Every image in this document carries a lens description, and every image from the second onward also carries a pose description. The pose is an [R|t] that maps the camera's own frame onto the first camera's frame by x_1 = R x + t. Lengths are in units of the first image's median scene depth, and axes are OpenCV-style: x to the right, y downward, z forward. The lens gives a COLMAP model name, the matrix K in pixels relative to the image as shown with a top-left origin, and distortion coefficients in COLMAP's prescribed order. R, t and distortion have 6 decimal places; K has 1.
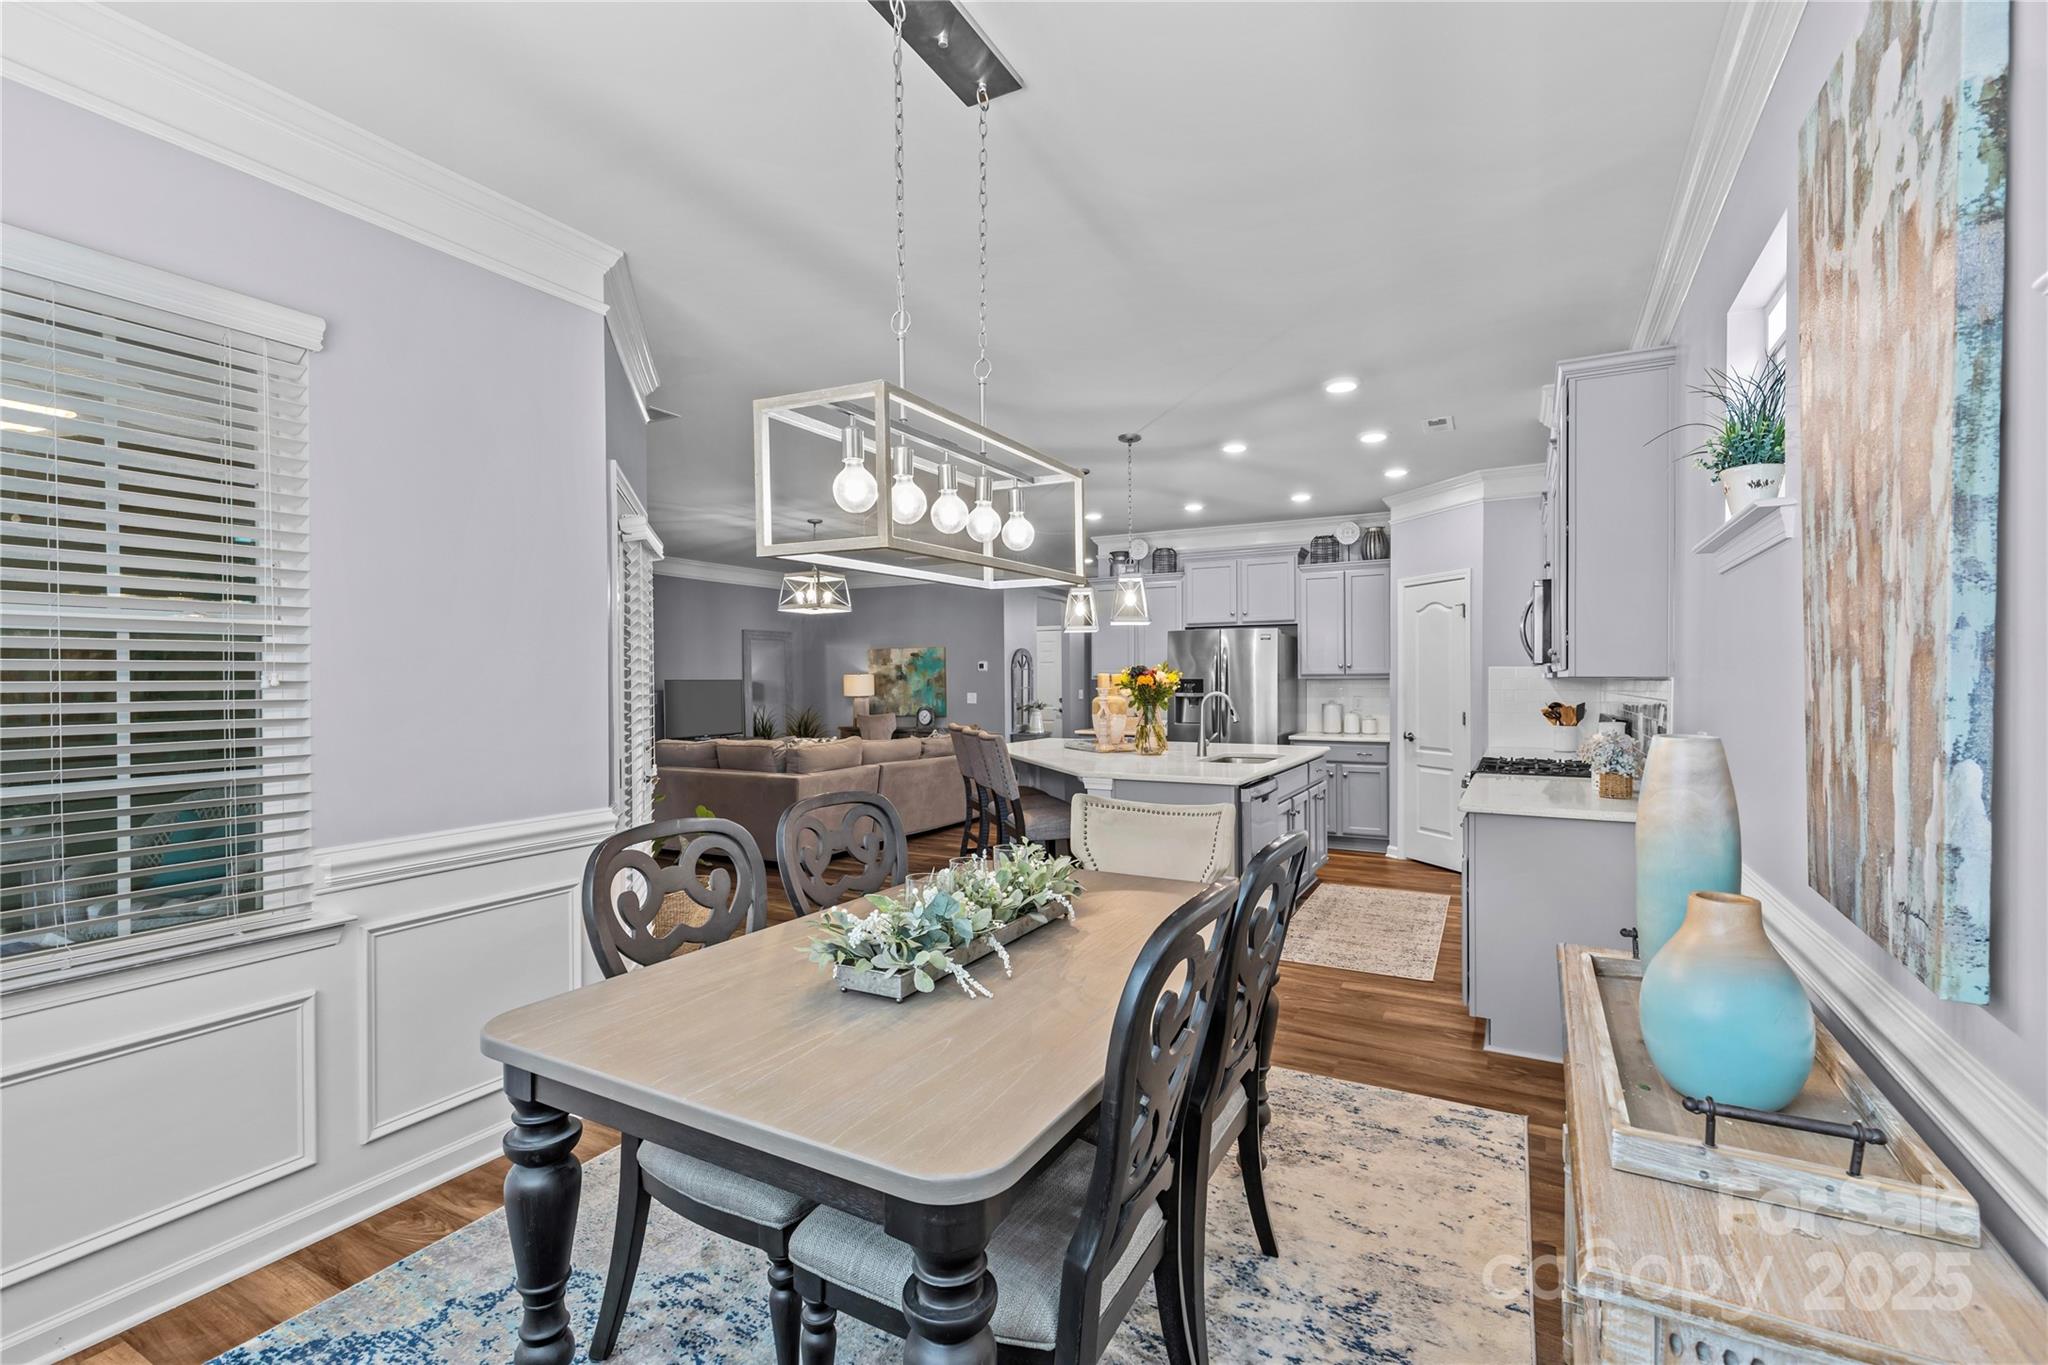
lens RADIAL K [[915.2, 0, 1020.6], [0, 915.2, 687.6], [0, 0, 1]] dist [0.009443, -0.002714]
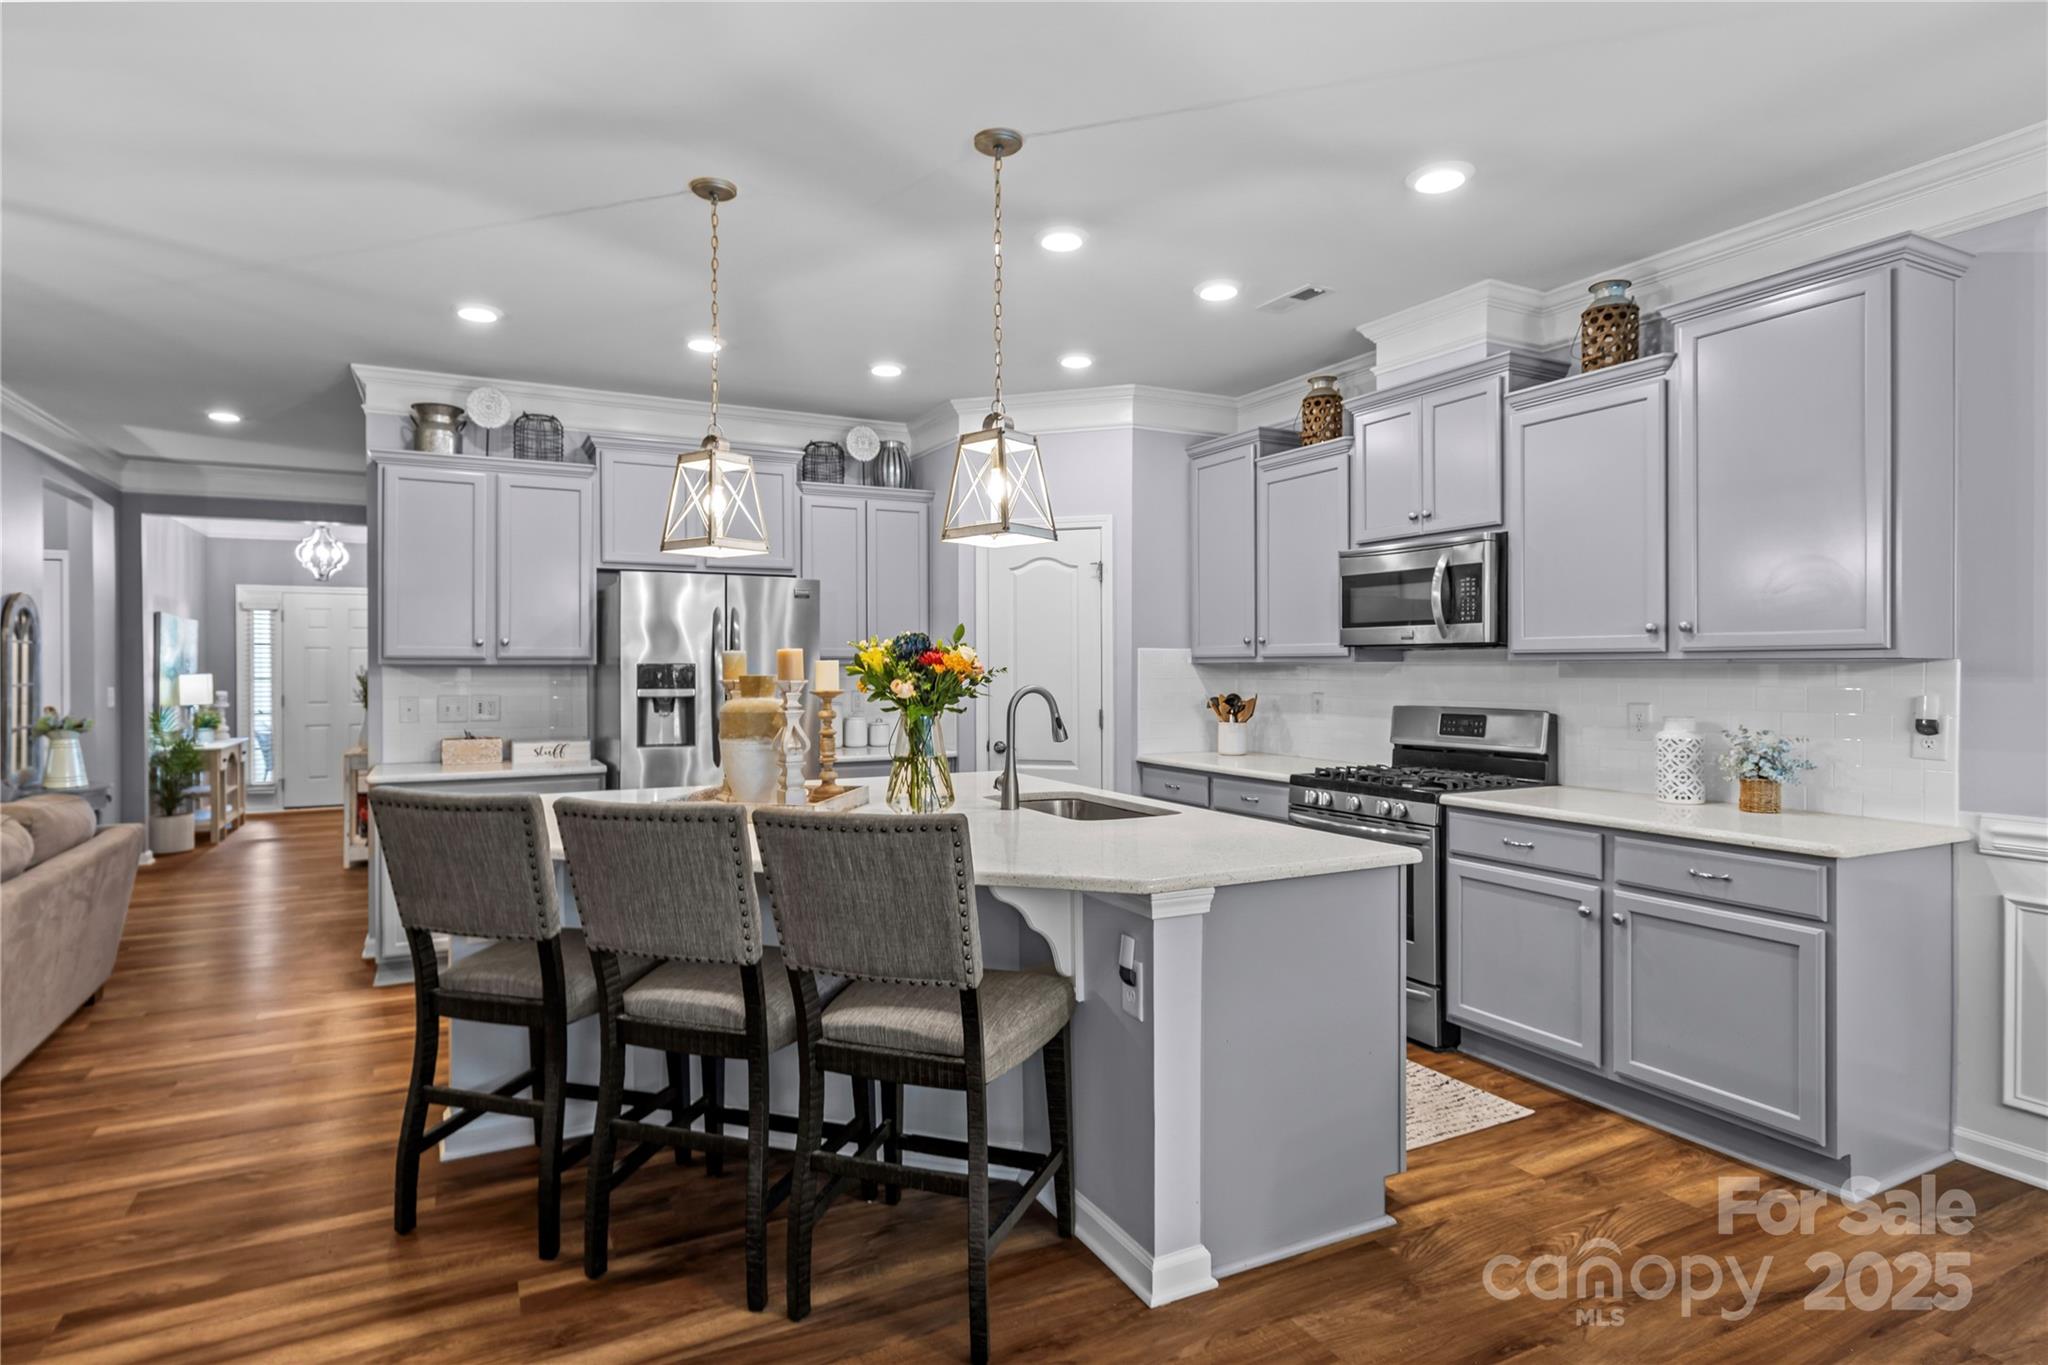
lens RADIAL K [[1090.9, 0, 1020.3], [0, 1090.9, 666.3], [0, 0, 1]] dist [-0.001654, 0.002325]
pose [[0.560596, 0.003749, 0.828081, -0.203602], [0.007306, 0.999928, -0.009473, -0.000250], [-0.828057, 0.011361, 0.560528, 0.416201]]
